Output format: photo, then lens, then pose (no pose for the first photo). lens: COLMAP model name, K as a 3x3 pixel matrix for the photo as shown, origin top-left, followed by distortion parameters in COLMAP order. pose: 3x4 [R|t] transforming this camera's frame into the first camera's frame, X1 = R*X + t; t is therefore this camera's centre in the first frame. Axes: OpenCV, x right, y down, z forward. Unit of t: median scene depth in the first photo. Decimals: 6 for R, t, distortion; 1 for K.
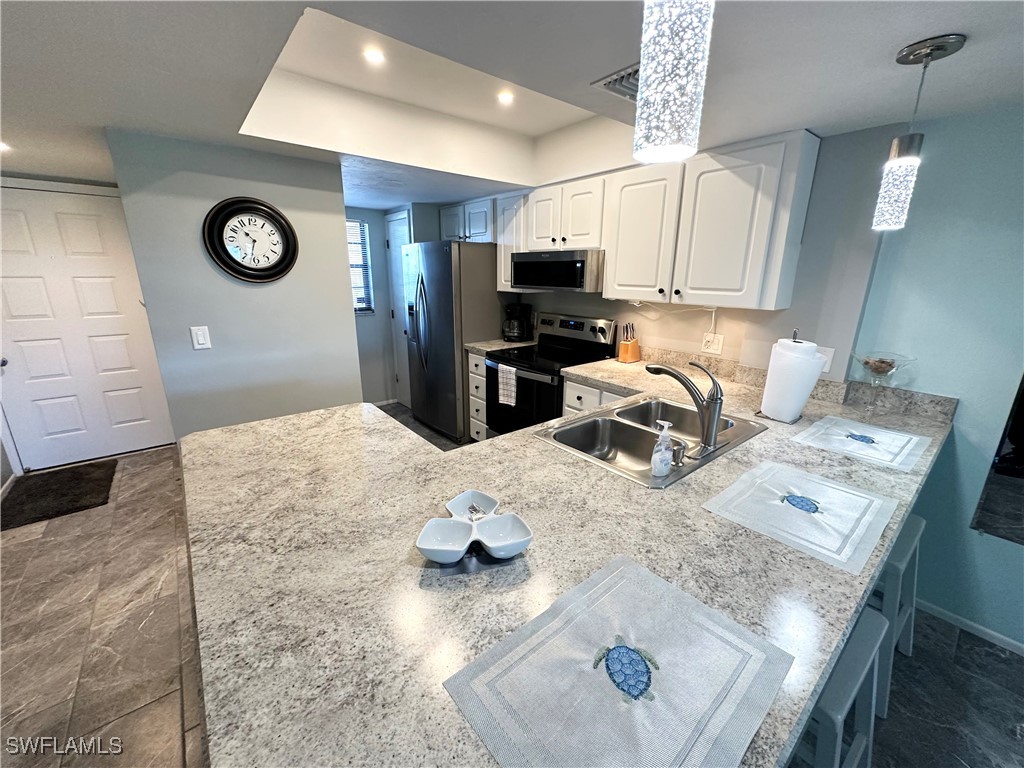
lens RADIAL K [[405.0, 0, 512.0], [0, 405.0, 384.0], [0, 0, 1]] dist [0.000678, 0.000037]
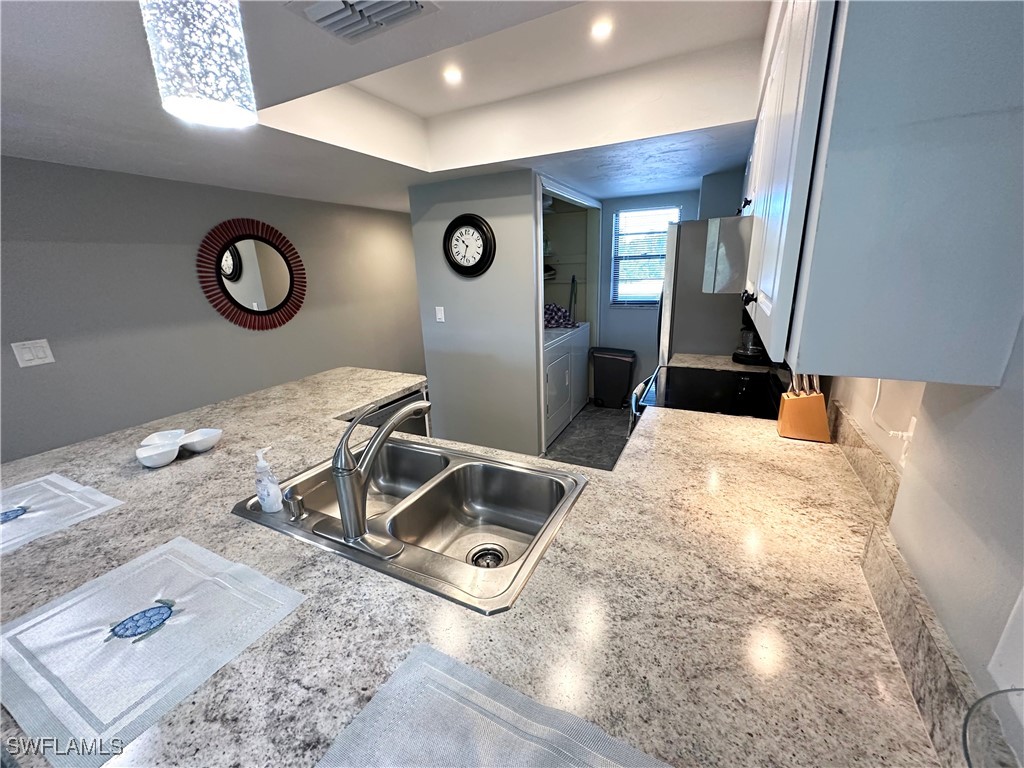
lens RADIAL K [[419.3, 0, 509.5], [0, 419.3, 368.2], [0, 0, 1]] dist [-0.000642, -0.000191]
pose [[0.400834, 0.193251, -0.895537, 1.051245], [-0.206643, 0.971381, 0.117126, -0.217523], [0.892542, 0.138108, 0.429296, 0.837144]]
